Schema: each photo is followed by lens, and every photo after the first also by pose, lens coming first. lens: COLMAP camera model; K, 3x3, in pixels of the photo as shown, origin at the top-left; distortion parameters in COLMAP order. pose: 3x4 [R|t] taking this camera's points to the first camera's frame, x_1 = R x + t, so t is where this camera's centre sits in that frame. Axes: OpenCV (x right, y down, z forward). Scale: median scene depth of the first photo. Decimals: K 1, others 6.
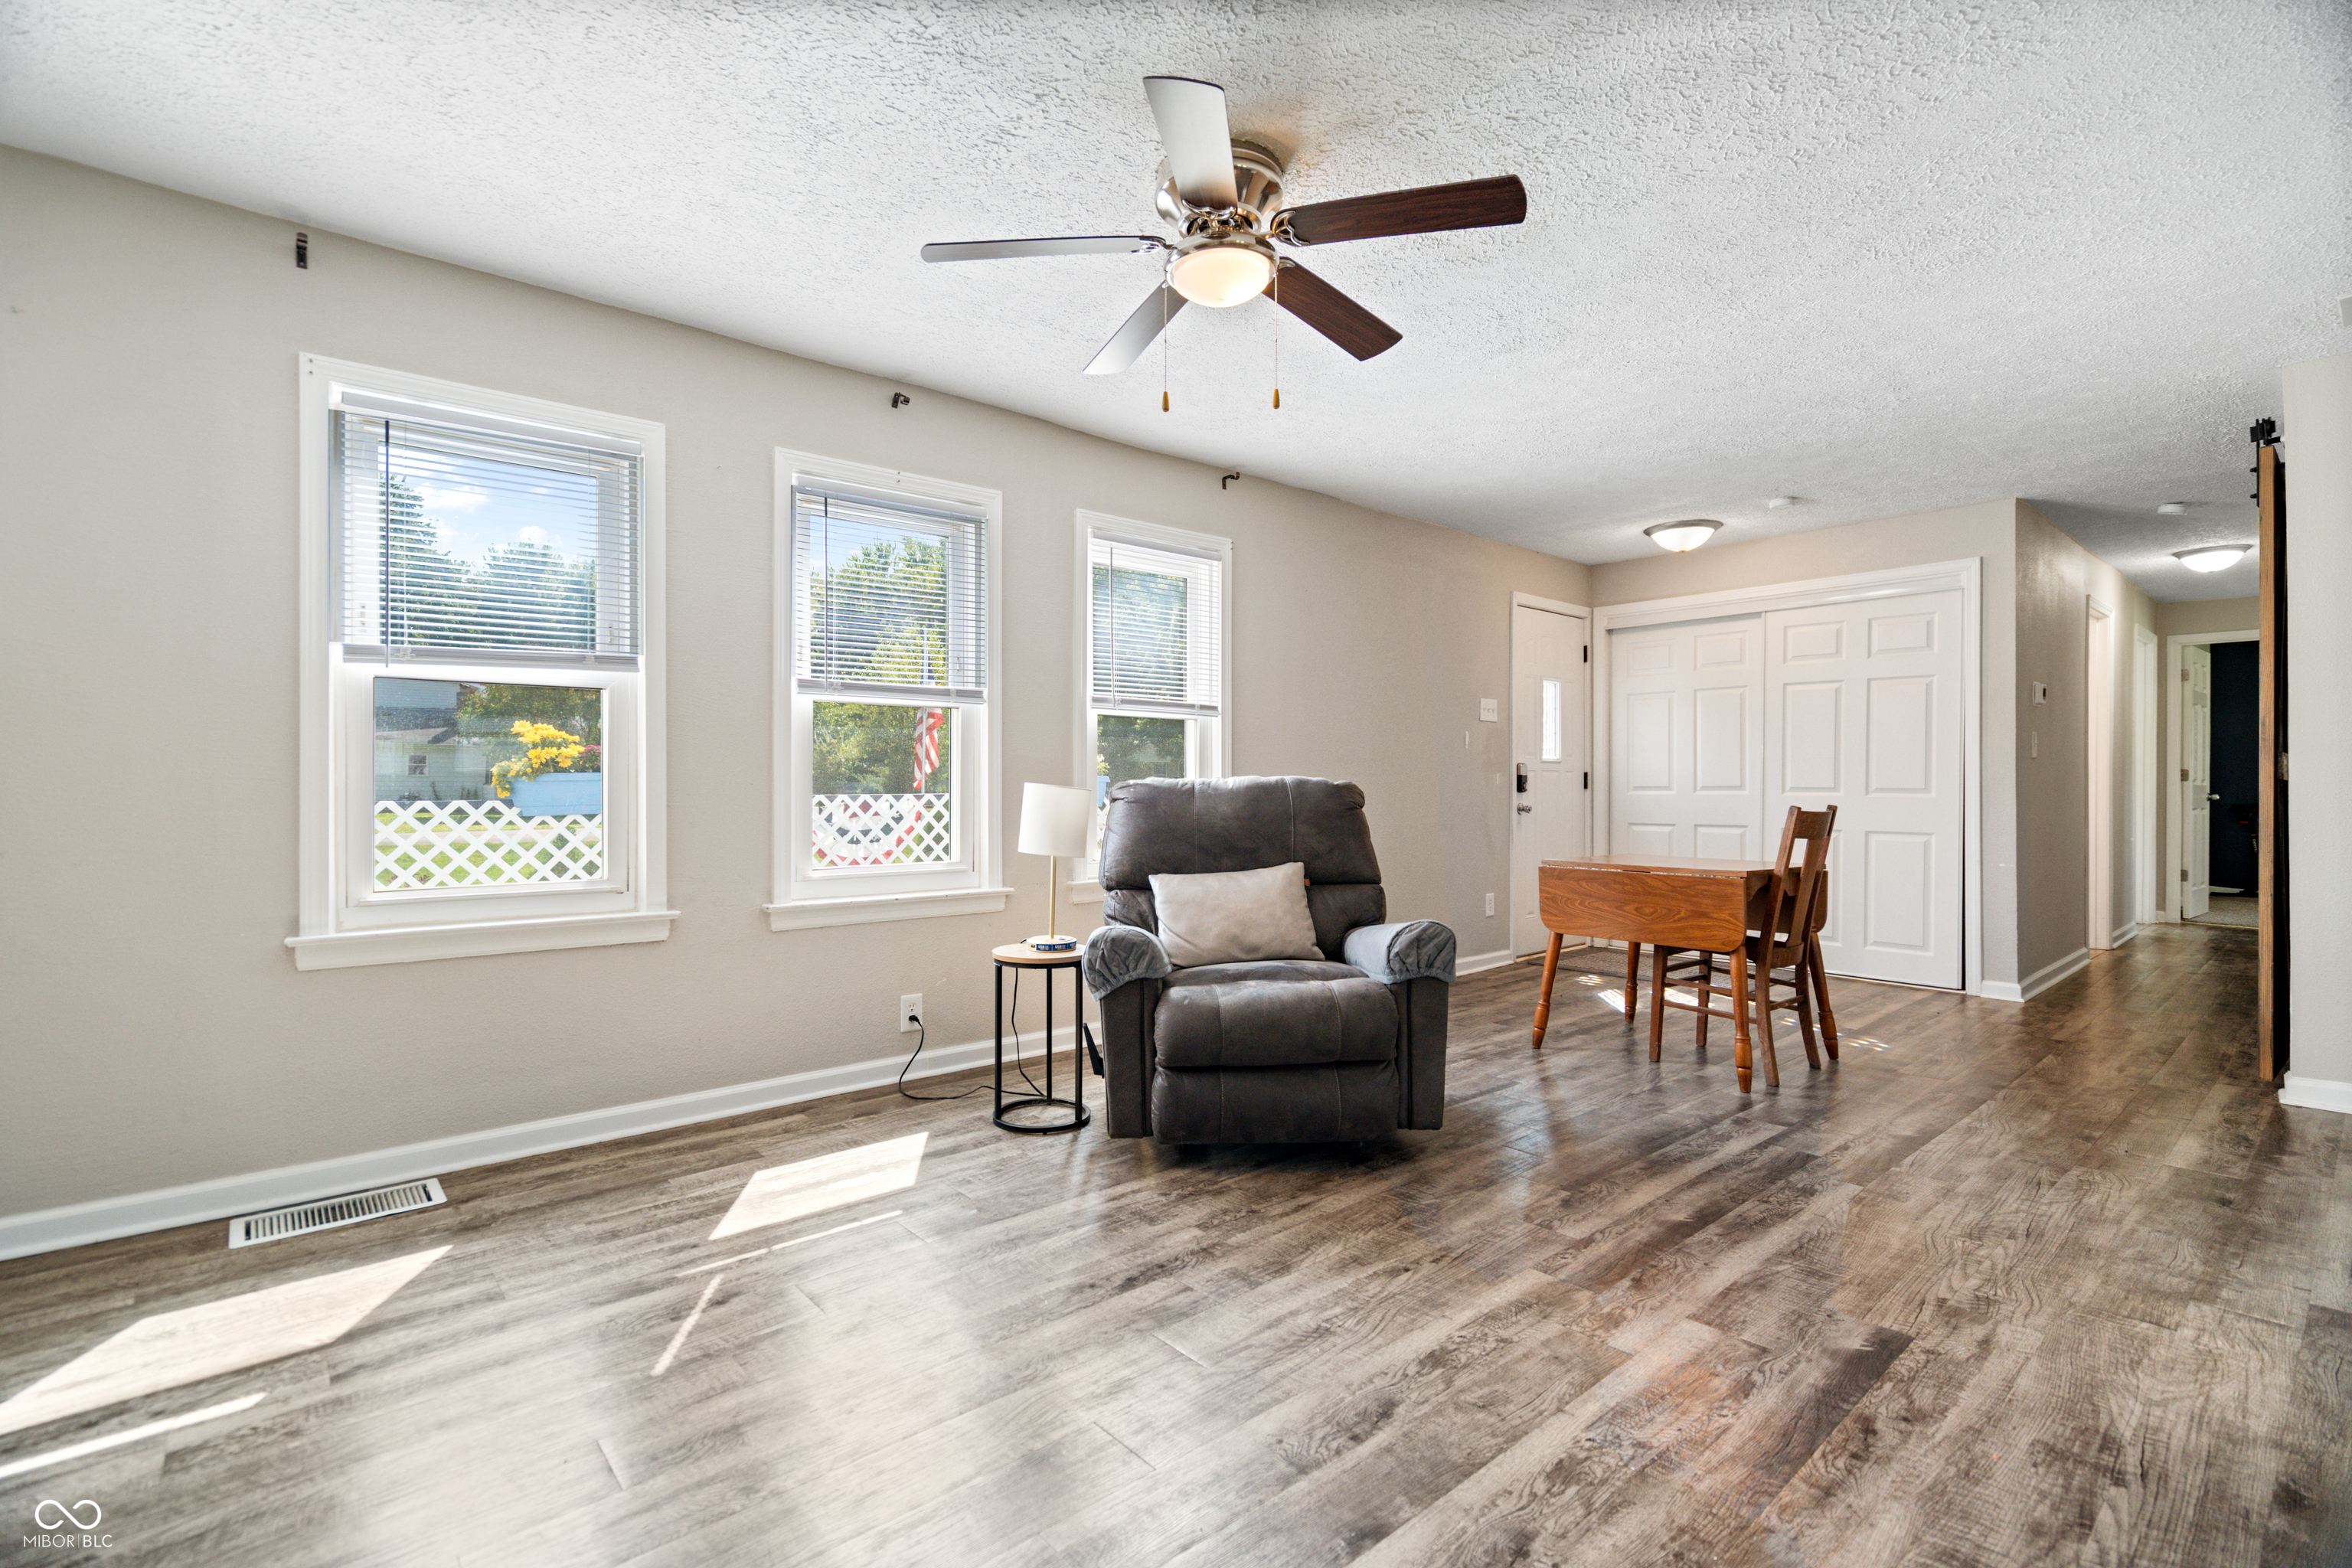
lens RADIAL K [[1062.4, 0, 1169.3], [0, 1062.4, 784.9], [0, 0, 1]] dist [-0.002554, 0.000733]
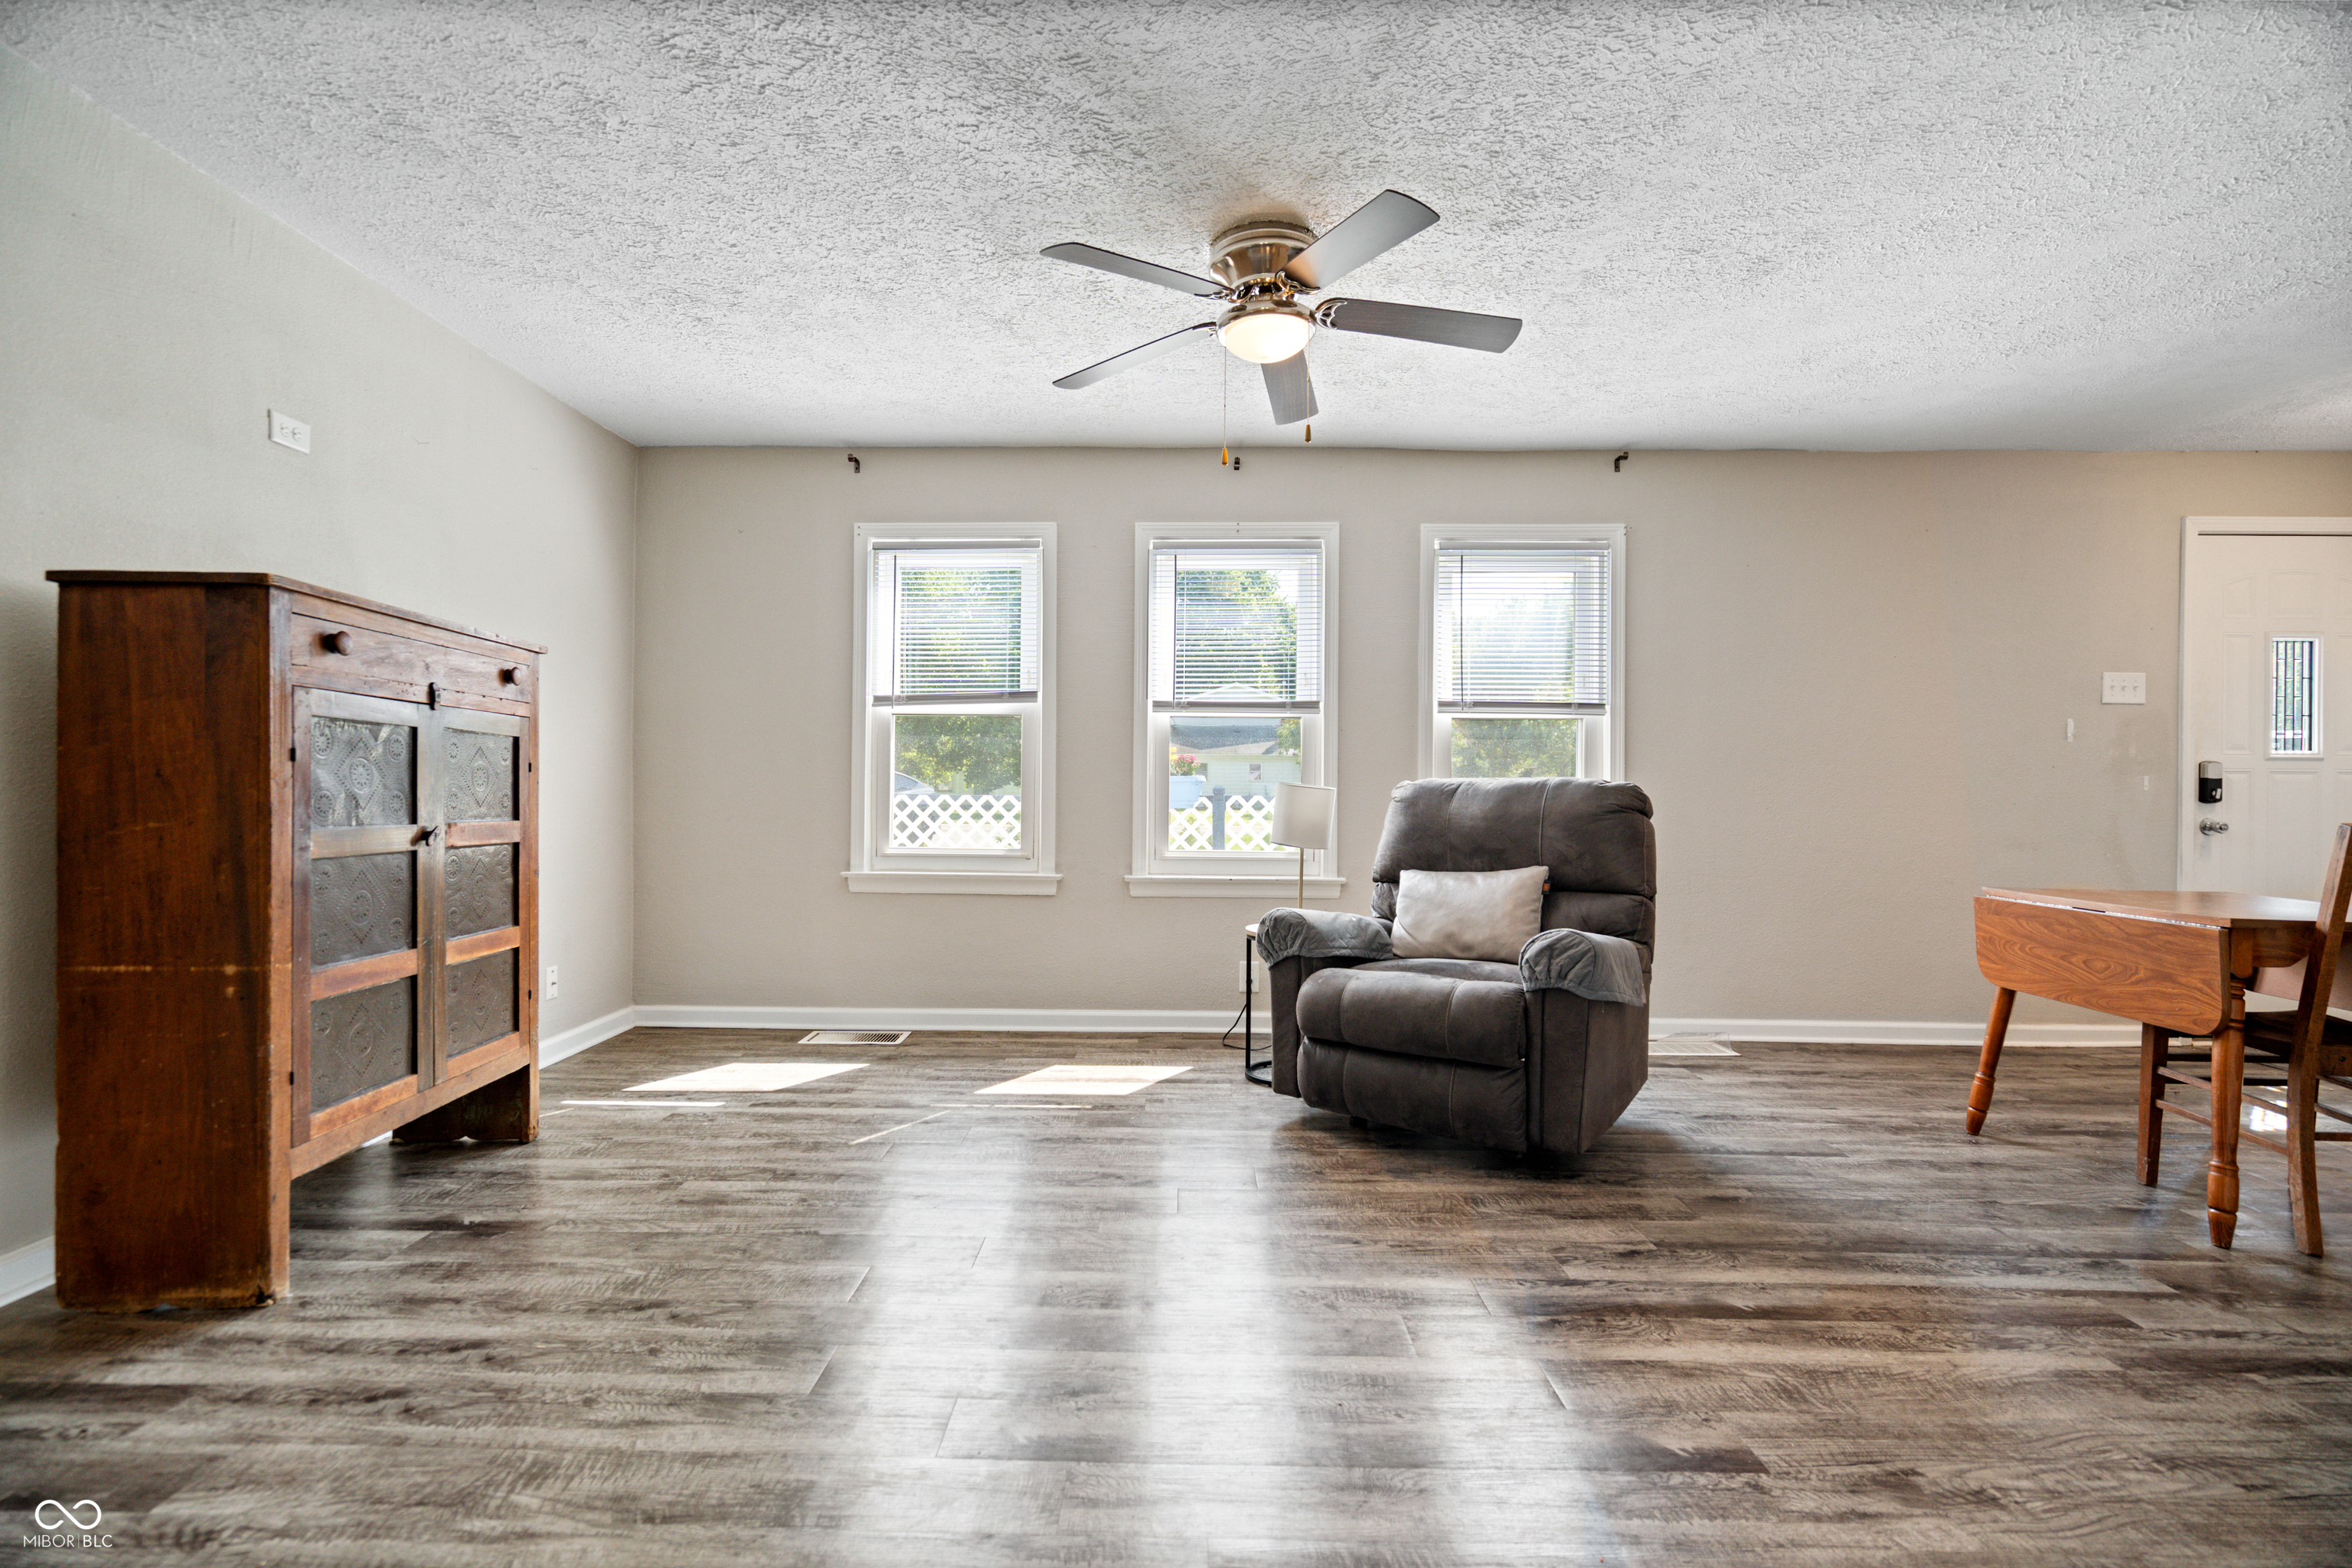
lens RADIAL K [[1062.4, 0, 1169.3], [0, 1062.4, 784.9], [0, 0, 1]] dist [-0.002554, 0.000733]
pose [[0.749889, 0.004771, -0.661546, 0.665800], [-0.008511, 0.999961, -0.002435, 0.005851], [0.661508, 0.007456, 0.749901, 0.072006]]
